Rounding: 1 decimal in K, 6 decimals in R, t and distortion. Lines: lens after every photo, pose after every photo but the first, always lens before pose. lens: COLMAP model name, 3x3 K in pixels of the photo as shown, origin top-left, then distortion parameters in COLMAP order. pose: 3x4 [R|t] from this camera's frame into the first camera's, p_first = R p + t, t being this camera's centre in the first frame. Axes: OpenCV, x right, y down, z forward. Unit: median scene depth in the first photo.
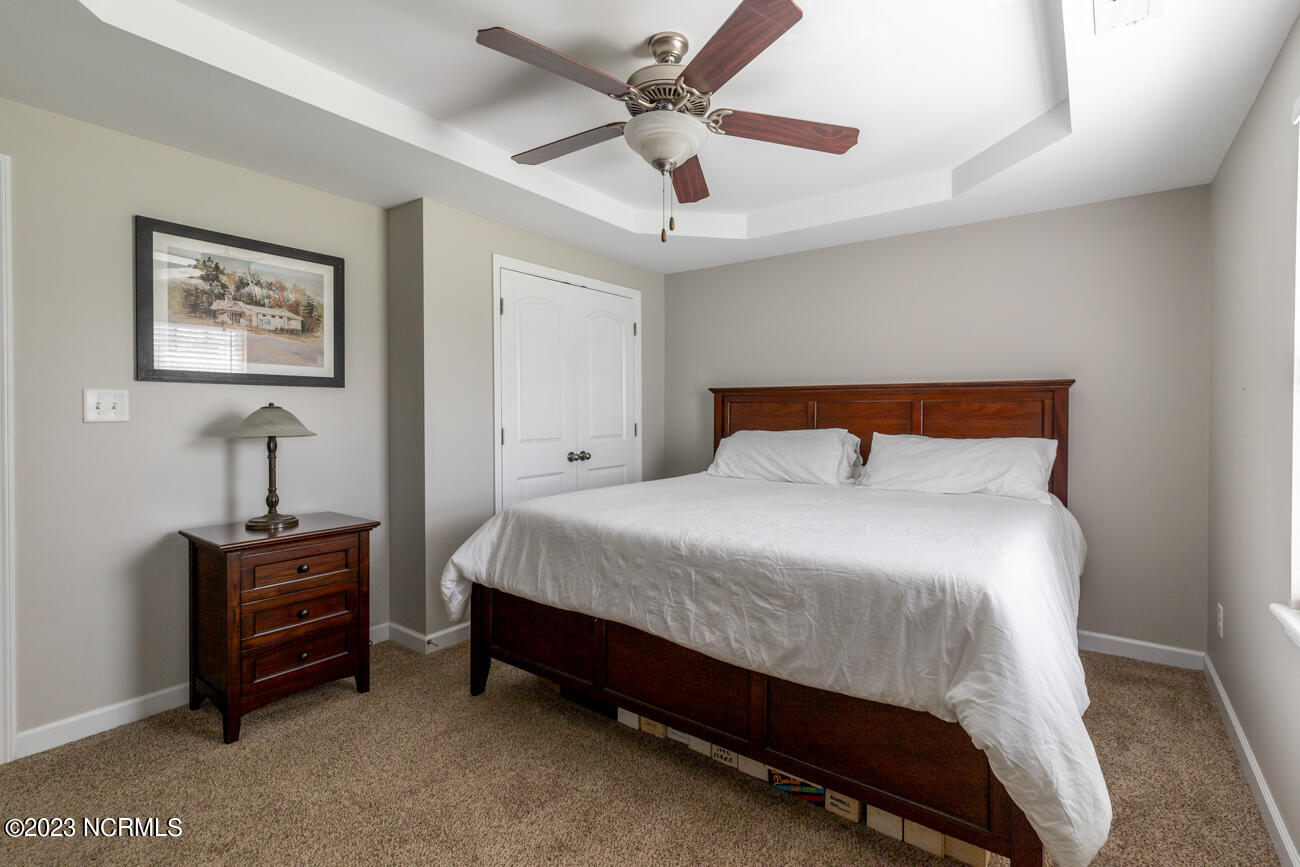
lens RADIAL K [[603.3, 0, 659.7], [0, 603.3, 444.5], [0, 0, 1]] dist [-0.000366, 0.000016]
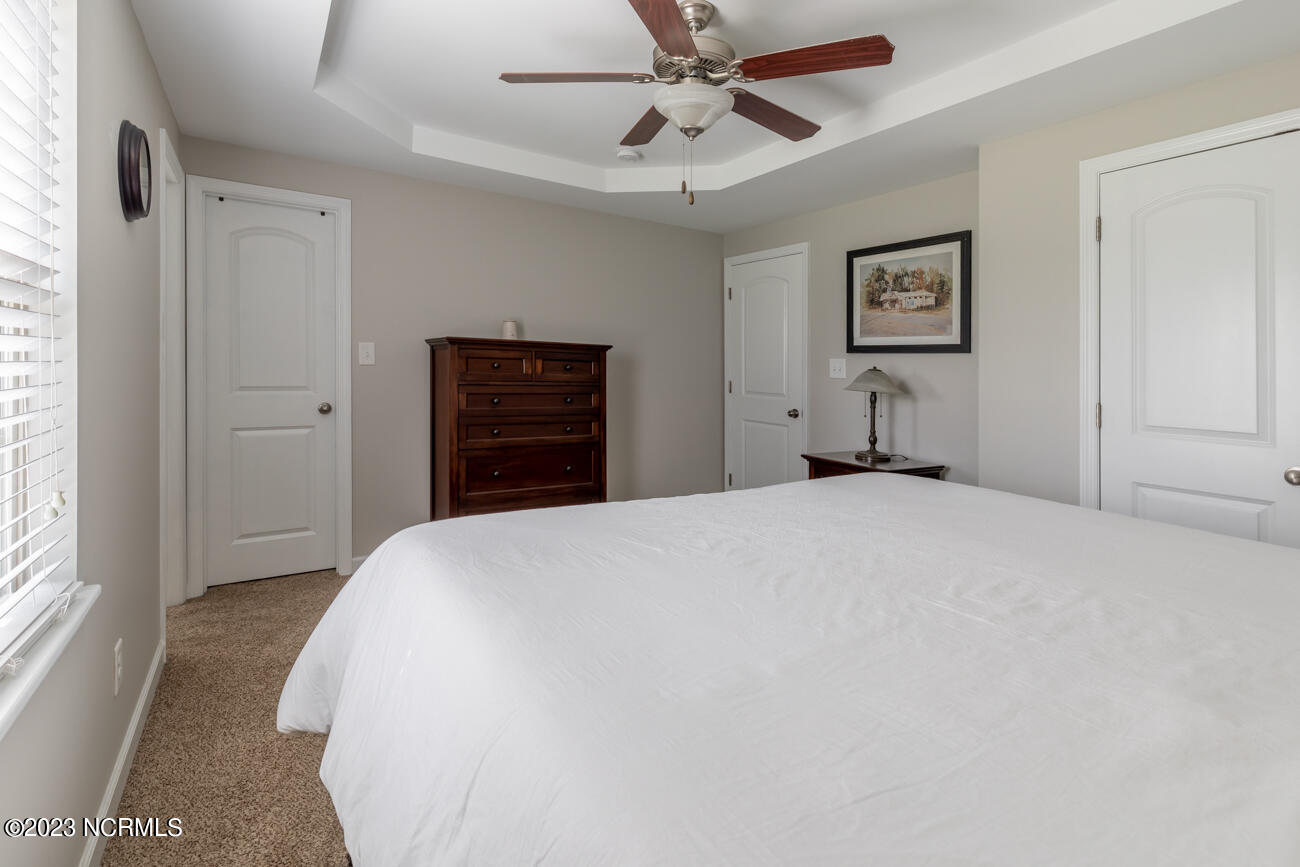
lens RADIAL K [[603.3, 0, 659.7], [0, 603.3, 444.5], [0, 0, 1]] dist [-0.000366, 0.000016]
pose [[-0.369123, 0.102207, -0.923743, 0.742248], [-0.085444, 0.985993, 0.143237, -0.045999], [0.925444, 0.131801, -0.355220, 0.992926]]
